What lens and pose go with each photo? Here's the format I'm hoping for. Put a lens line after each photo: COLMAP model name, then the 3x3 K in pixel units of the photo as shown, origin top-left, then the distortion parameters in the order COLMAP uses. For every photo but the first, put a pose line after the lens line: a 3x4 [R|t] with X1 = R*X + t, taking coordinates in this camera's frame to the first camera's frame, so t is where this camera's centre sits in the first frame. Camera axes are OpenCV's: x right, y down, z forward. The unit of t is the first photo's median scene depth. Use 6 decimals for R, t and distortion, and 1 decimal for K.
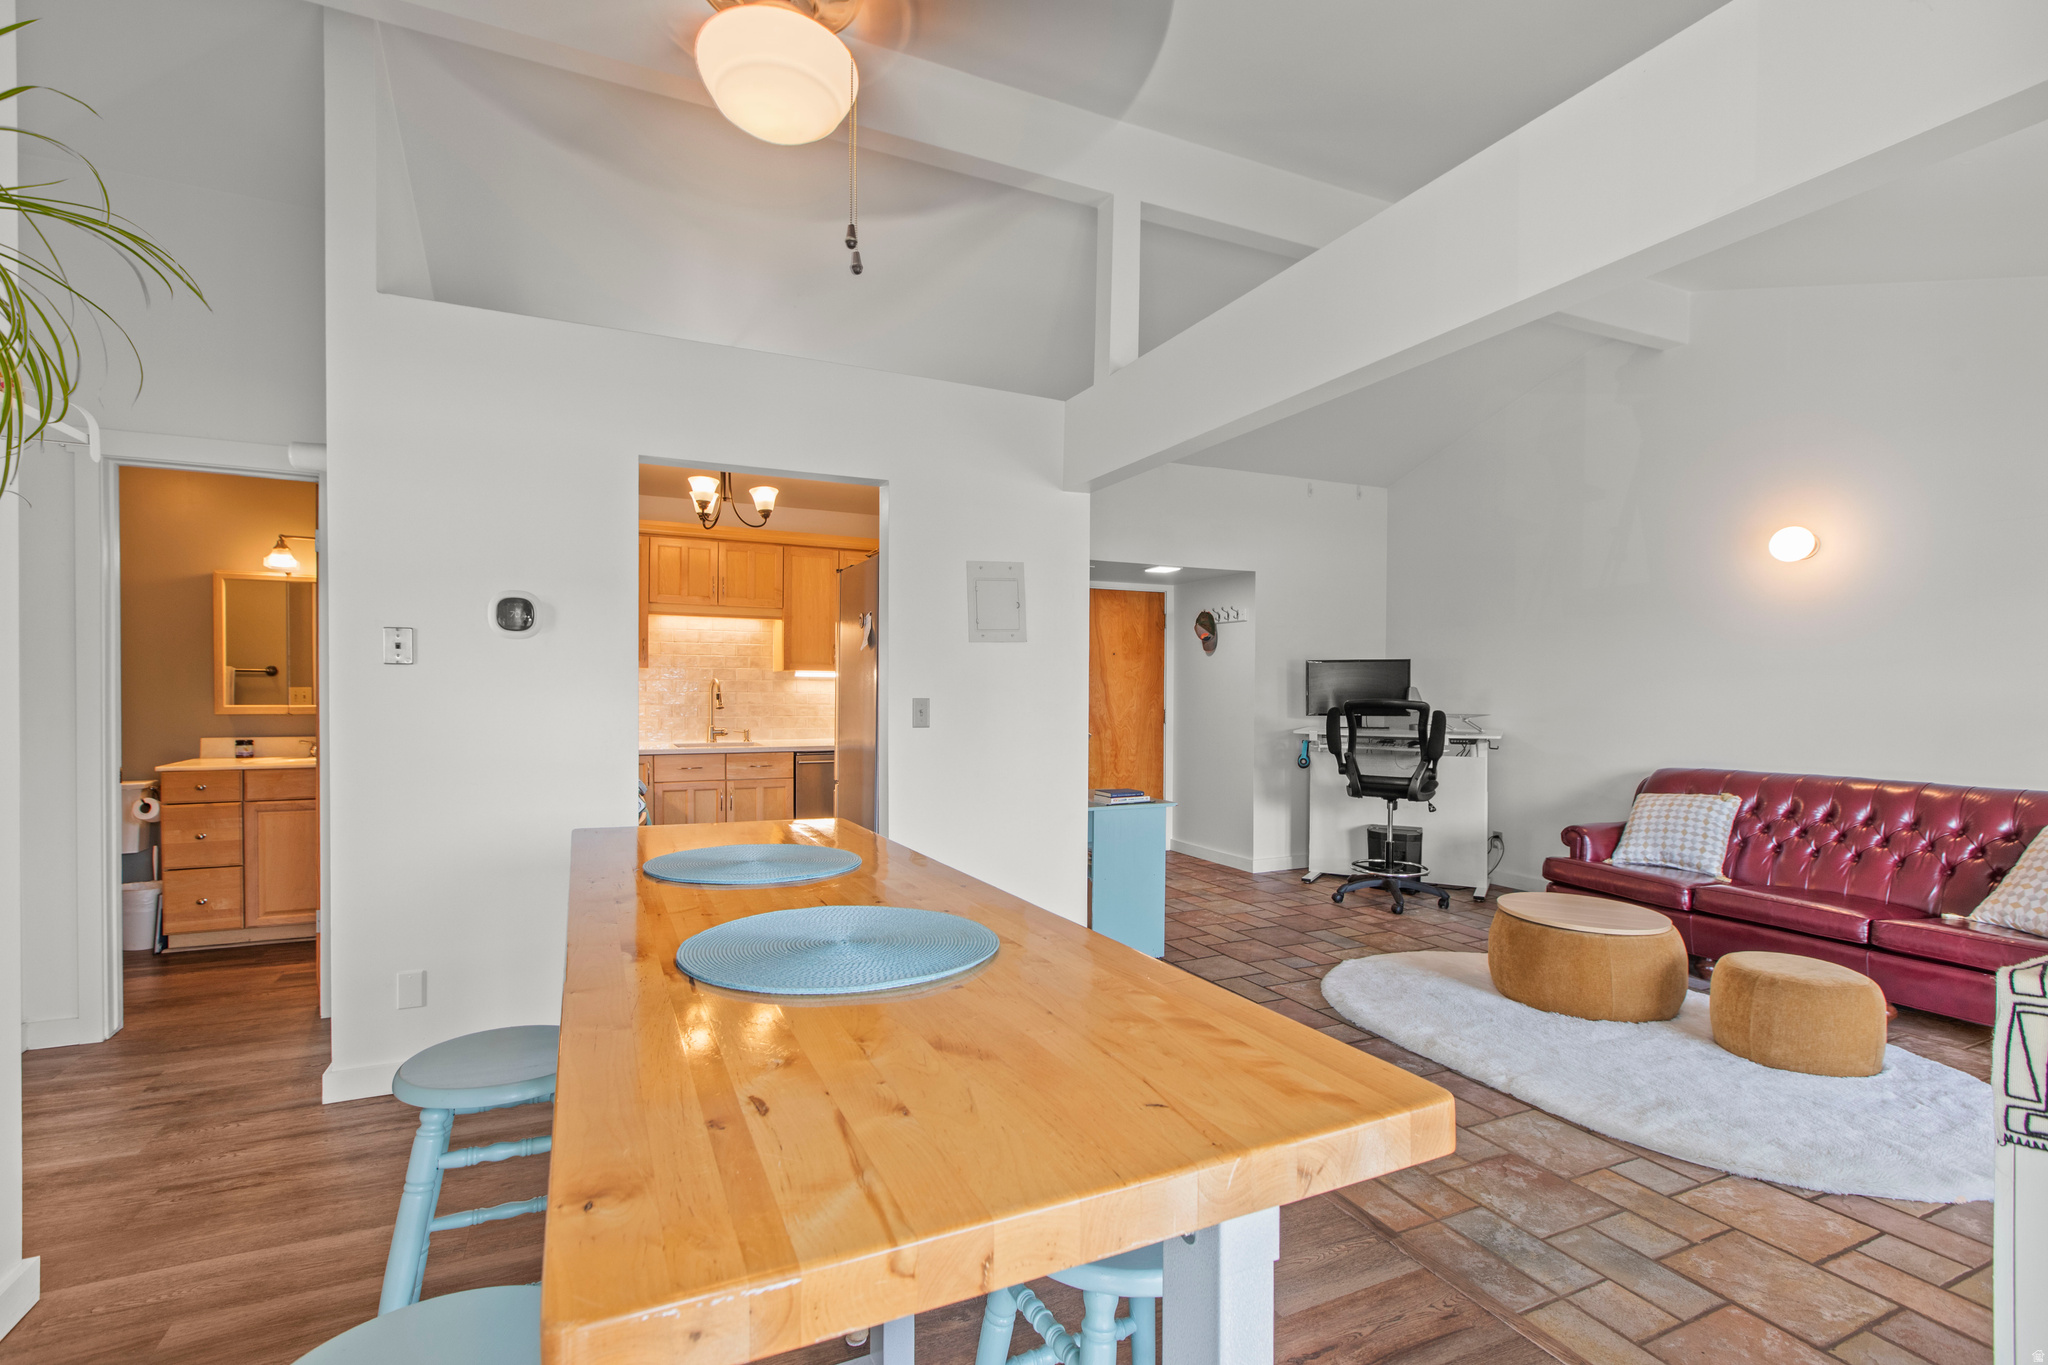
lens RADIAL K [[921.3, 0, 997.3], [0, 921.3, 703.5], [0, 0, 1]] dist [-0.001518, 0.001131]
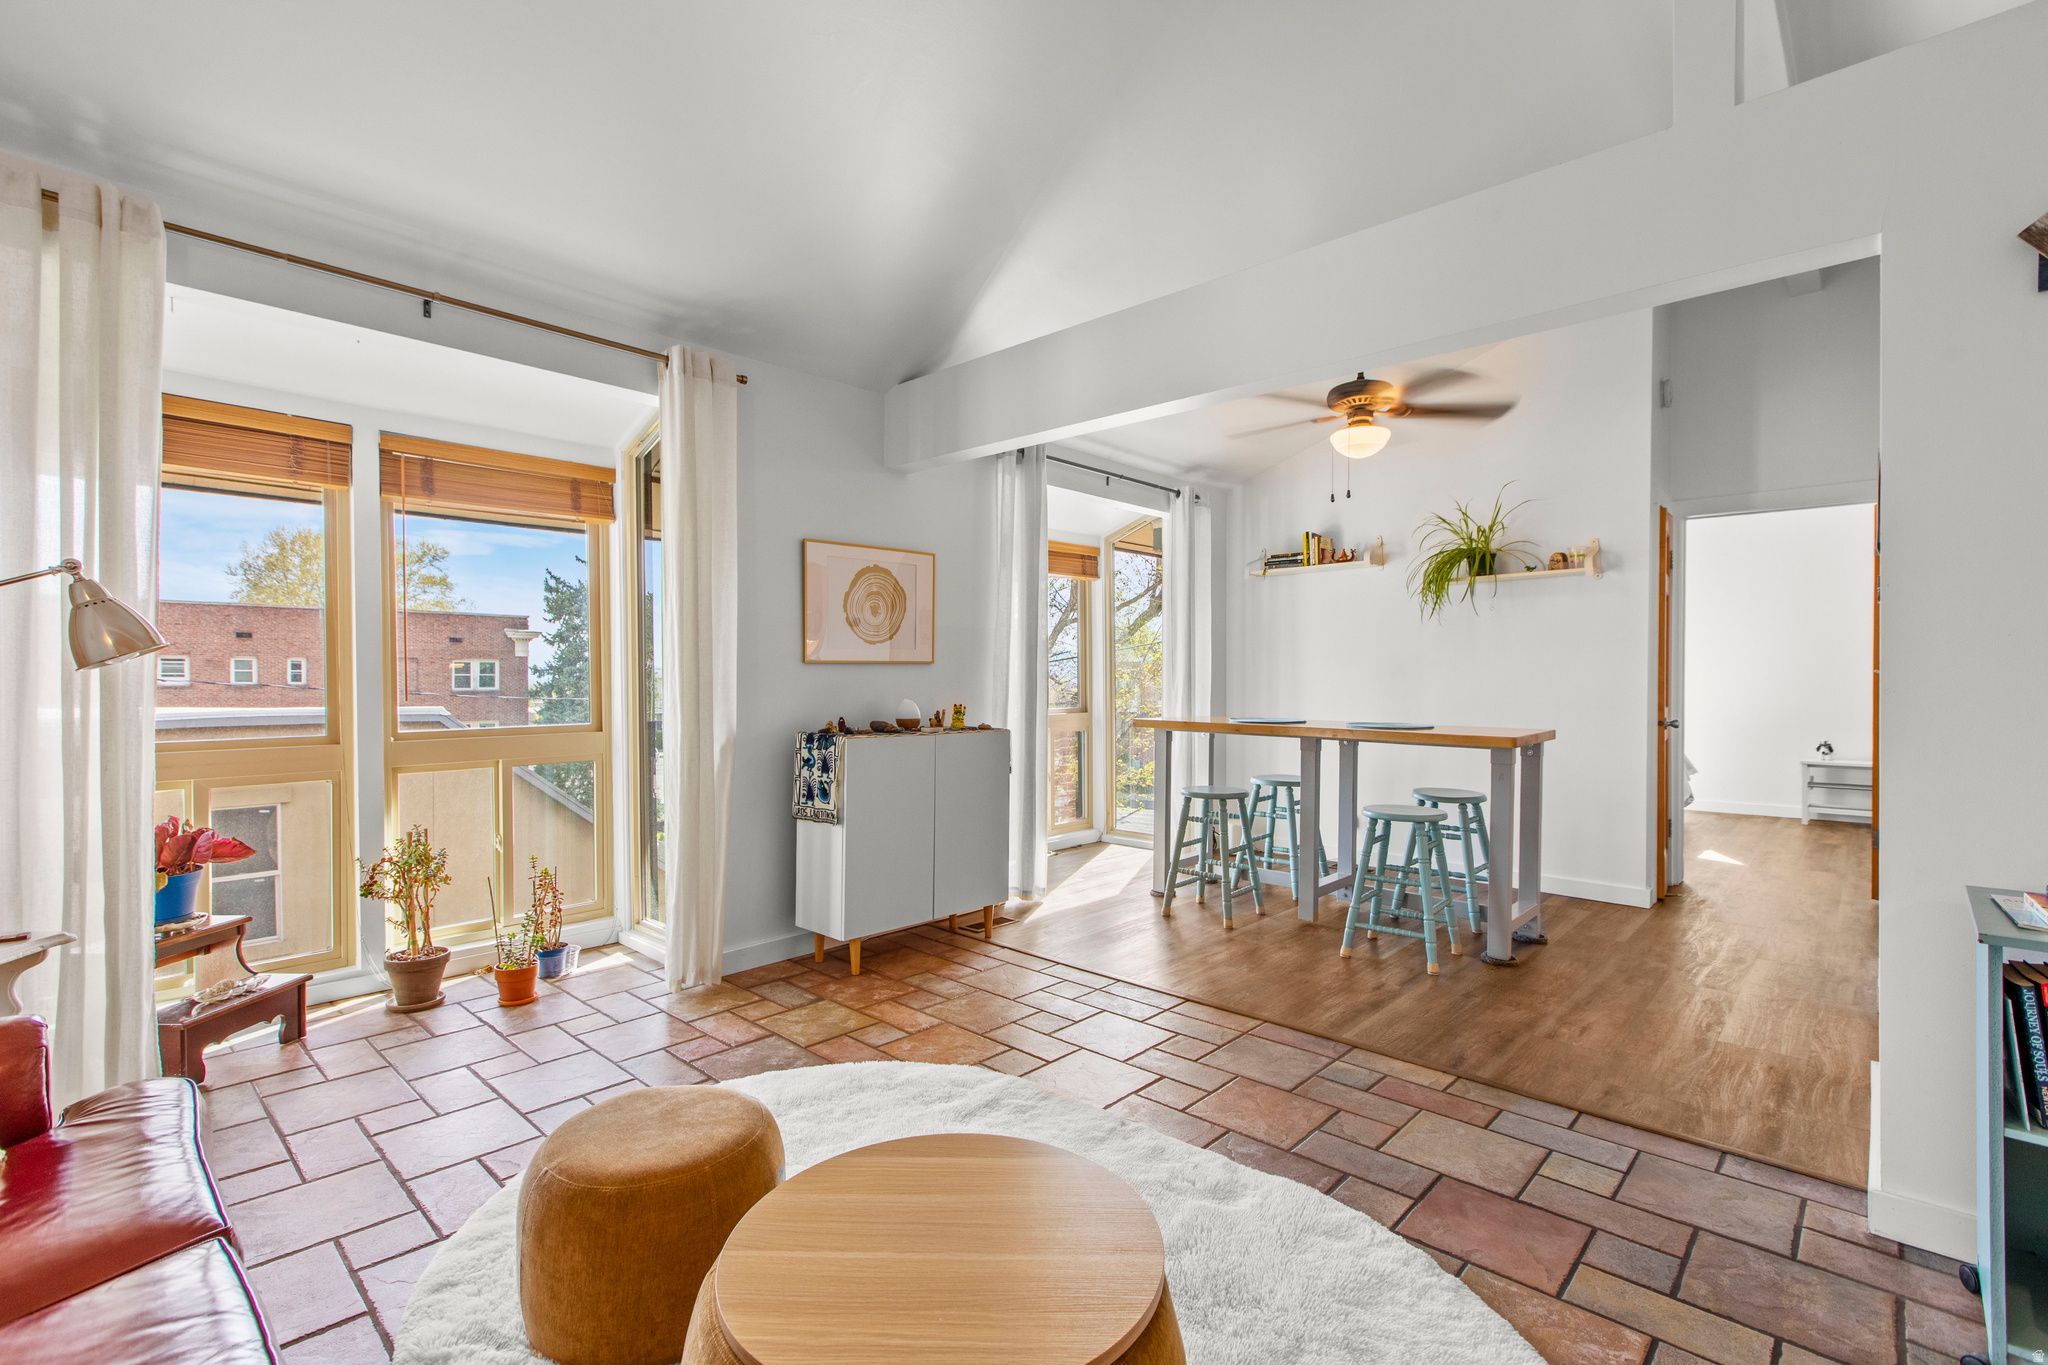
lens RADIAL K [[921.3, 0, 1003.7], [0, 921.3, 688.9], [0, 0, 1]] dist [-0.001518, 0.001131]
pose [[-0.928989, -0.003668, -0.370089, 0.640929], [-0.012436, 0.999696, 0.021307, 0.012196], [0.369898, 0.024396, -0.928752, 1.143296]]
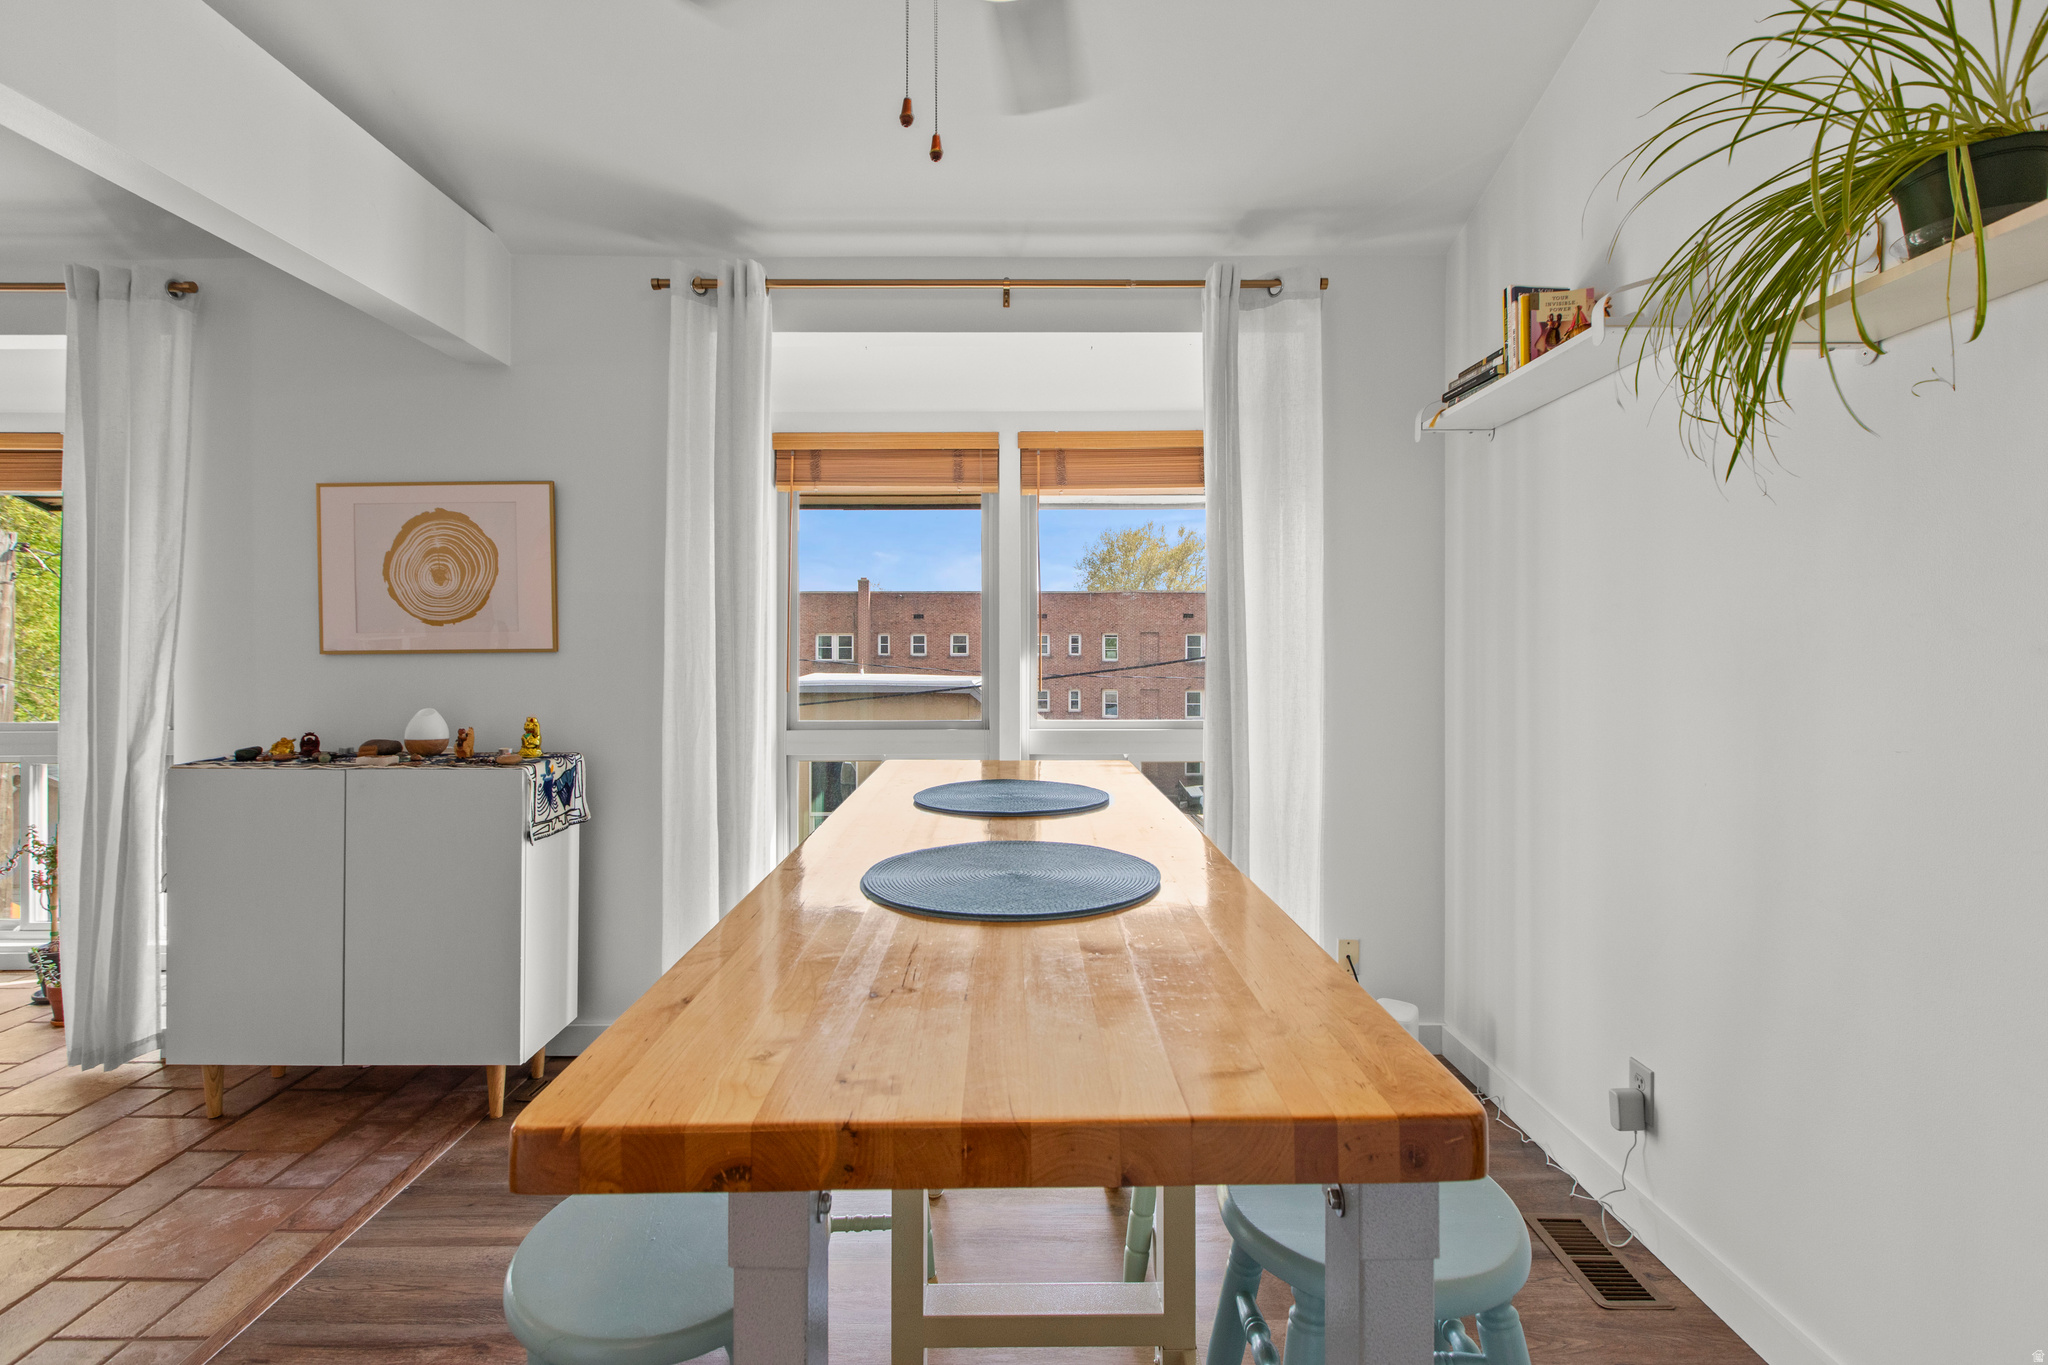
lens RADIAL K [[921.3, 0, 1017.7], [0, 921.3, 649.7], [0, 0, 1]] dist [-0.001518, 0.001131]
pose [[-0.909048, -0.006984, 0.416633, -0.218826], [-0.000040, 0.999861, 0.016673, -0.005225], [-0.416692, 0.015139, -0.908922, 0.633442]]
